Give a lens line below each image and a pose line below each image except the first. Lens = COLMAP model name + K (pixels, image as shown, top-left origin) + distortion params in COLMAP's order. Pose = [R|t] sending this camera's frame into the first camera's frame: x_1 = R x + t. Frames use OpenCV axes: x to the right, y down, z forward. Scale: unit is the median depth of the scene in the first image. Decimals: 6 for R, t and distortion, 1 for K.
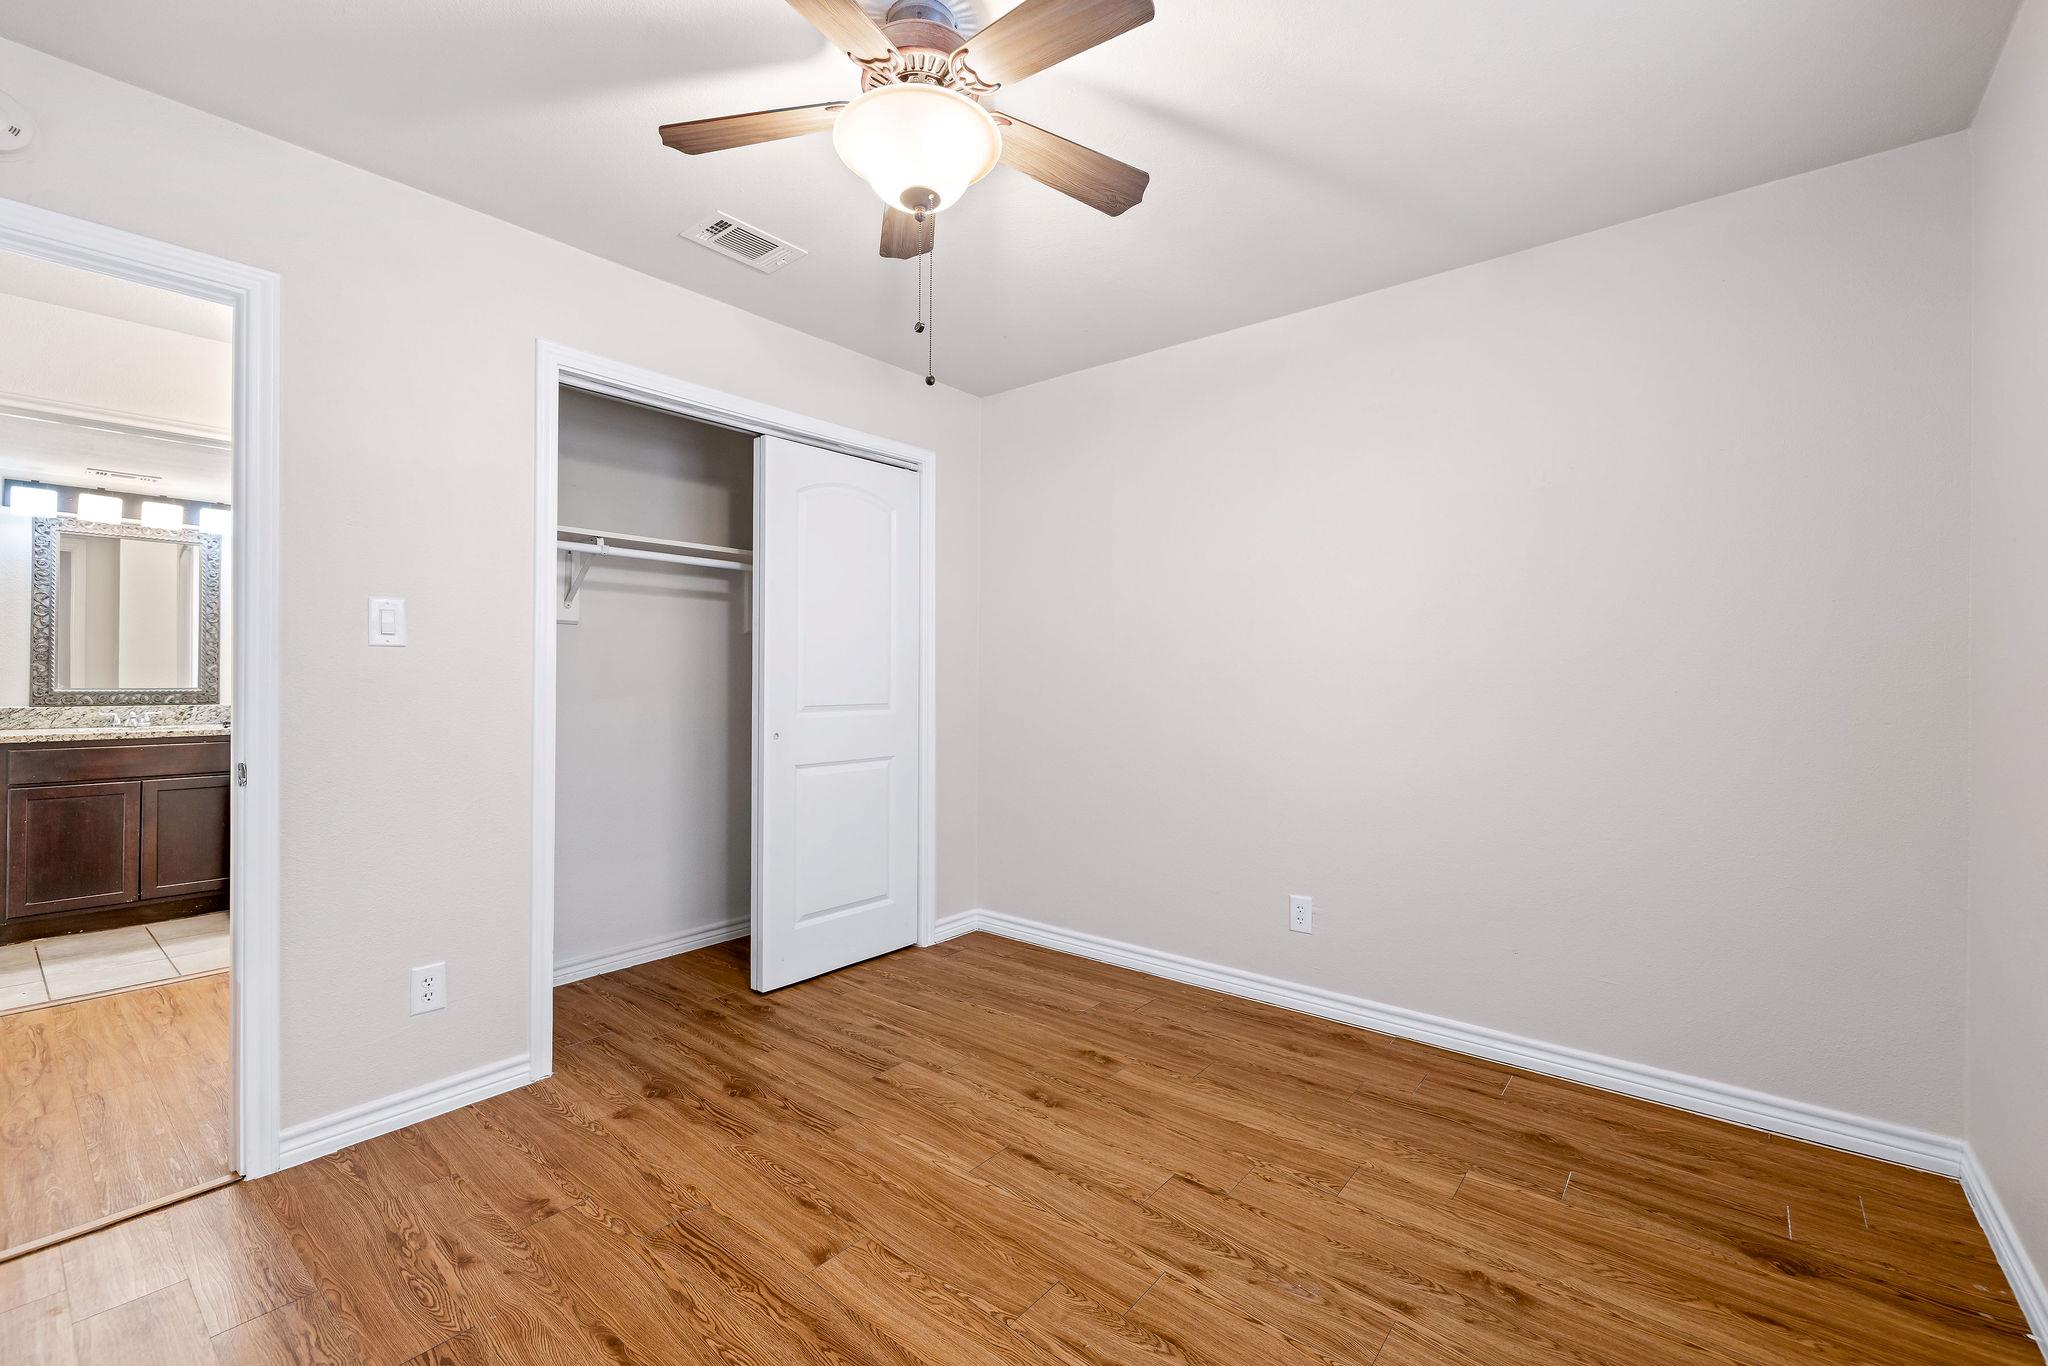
lens RADIAL K [[856.9, 0, 1022.3], [0, 856.9, 666.1], [0, 0, 1]] dist [0.000367, -0.001211]
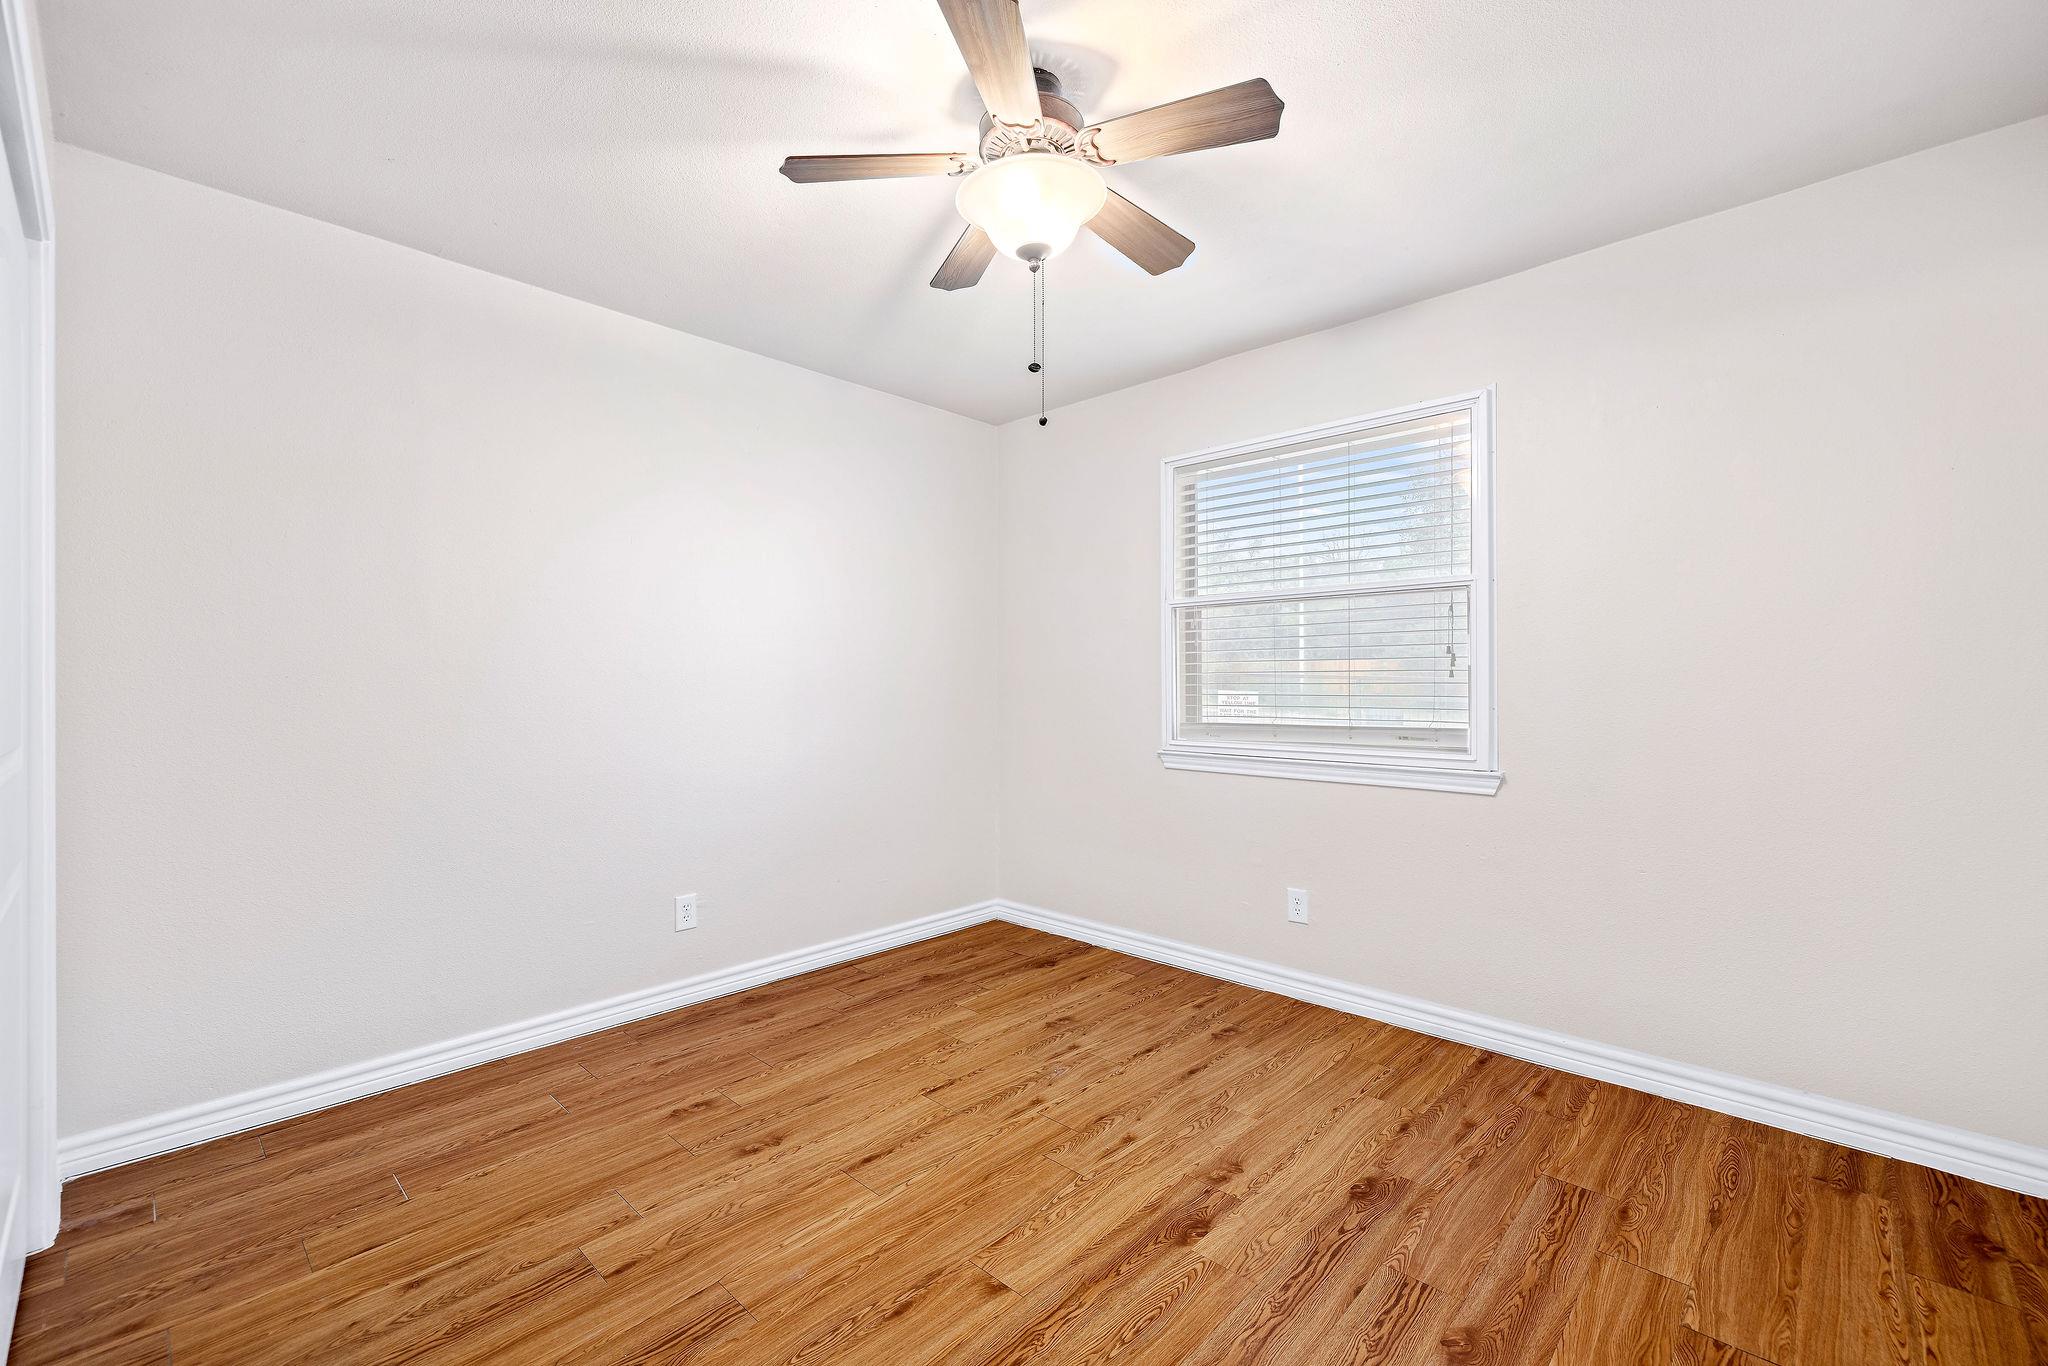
lens RADIAL K [[856.9, 0, 1017.5], [0, 856.9, 672.6], [0, 0, 1]] dist [0.000367, -0.001211]
pose [[0.076523, 0.011883, 0.996997, -0.931055], [-0.008445, 0.999901, -0.011269, 0.009427], [-0.997032, -0.007558, 0.076615, 0.707449]]
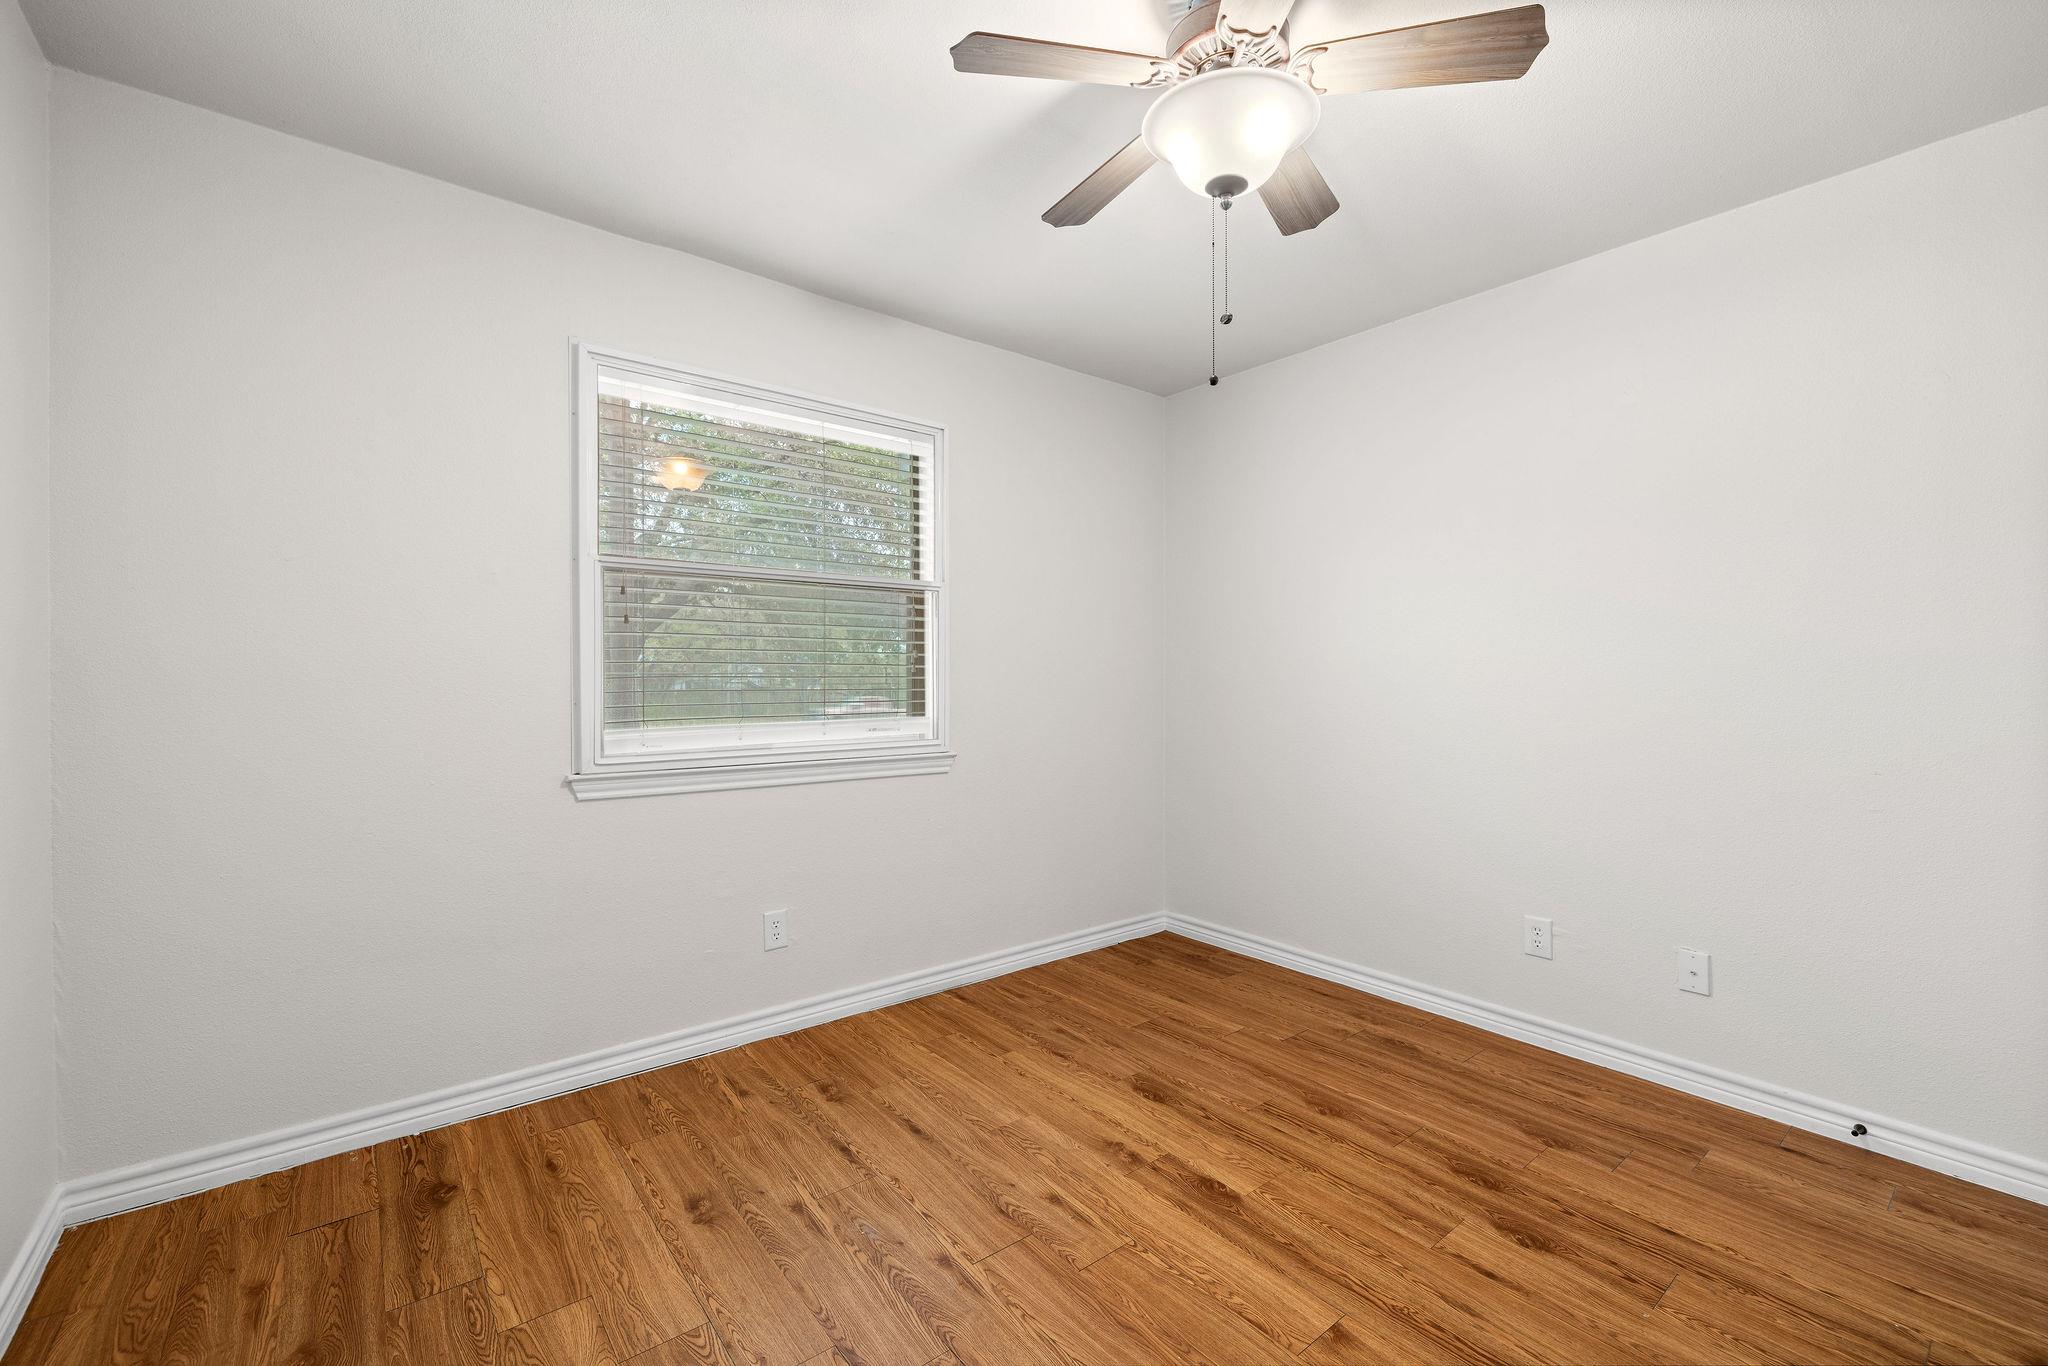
lens RADIAL K [[856.9, 0, 1026.1], [0, 856.9, 666.1], [0, 0, 1]] dist [0.000367, -0.001211]
pose [[-0.979170, -0.002171, 0.203032, -0.074977], [-0.006492, 0.999766, -0.020621, 0.015645], [-0.202940, -0.021509, -0.978955, 1.515521]]
